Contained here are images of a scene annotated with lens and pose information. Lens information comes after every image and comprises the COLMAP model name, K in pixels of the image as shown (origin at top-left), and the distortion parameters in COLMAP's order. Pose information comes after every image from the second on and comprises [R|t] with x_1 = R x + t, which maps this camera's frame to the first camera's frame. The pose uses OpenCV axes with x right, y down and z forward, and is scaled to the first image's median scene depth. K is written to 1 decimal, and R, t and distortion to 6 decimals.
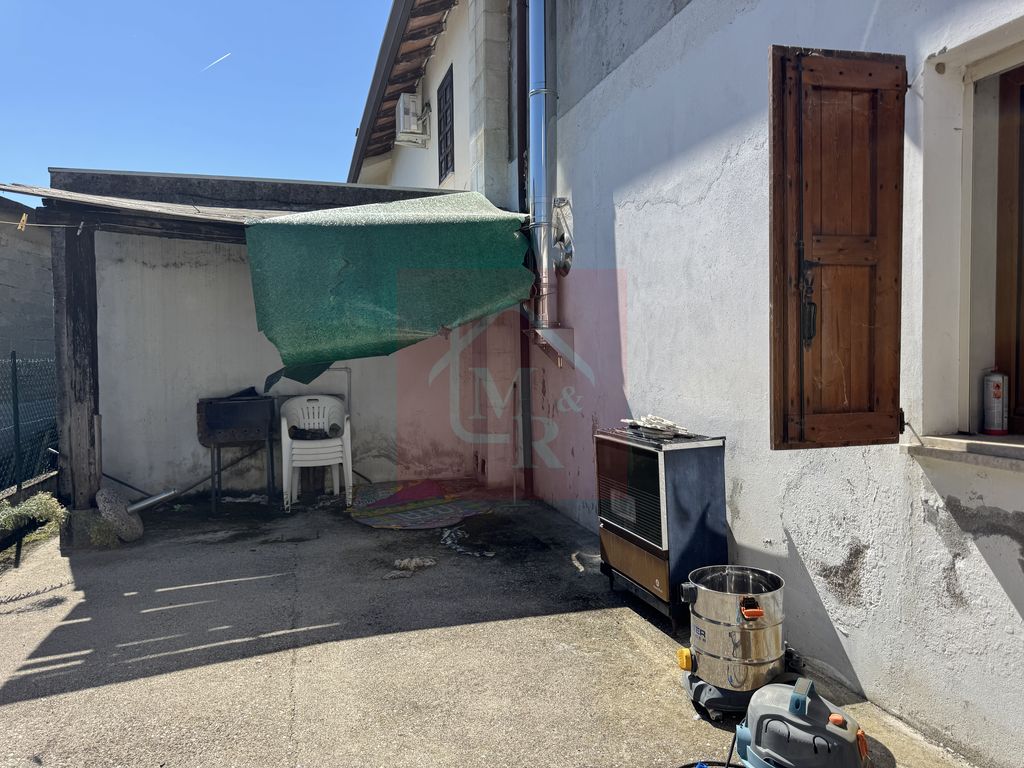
lens RADIAL K [[719.0, 0, 513.8], [0, 719.0, 382.1], [0, 0, 1]] dist [0.098651, -0.133697]
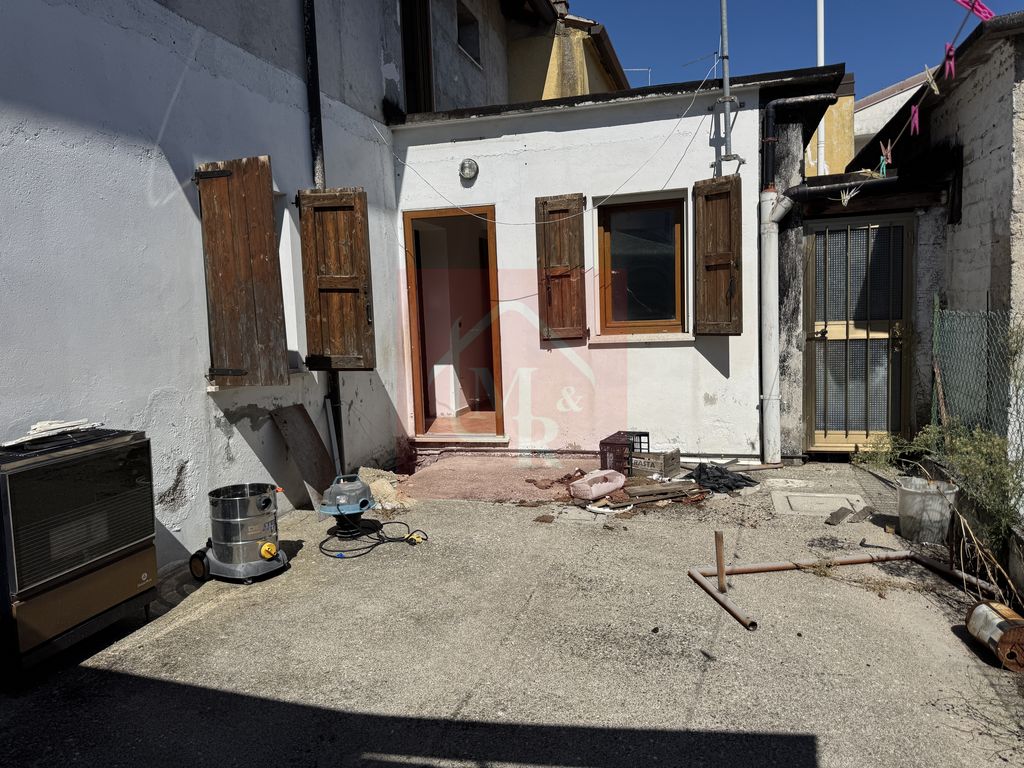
lens RADIAL K [[719.0, 0, 513.8], [0, 719.0, 382.1], [0, 0, 1]] dist [0.098651, -0.133697]
pose [[-0.843641, -0.002494, 0.536902, -0.888624], [0.075284, 0.989561, 0.122891, -0.075208], [-0.531604, 0.144096, -0.834646, 1.817938]]
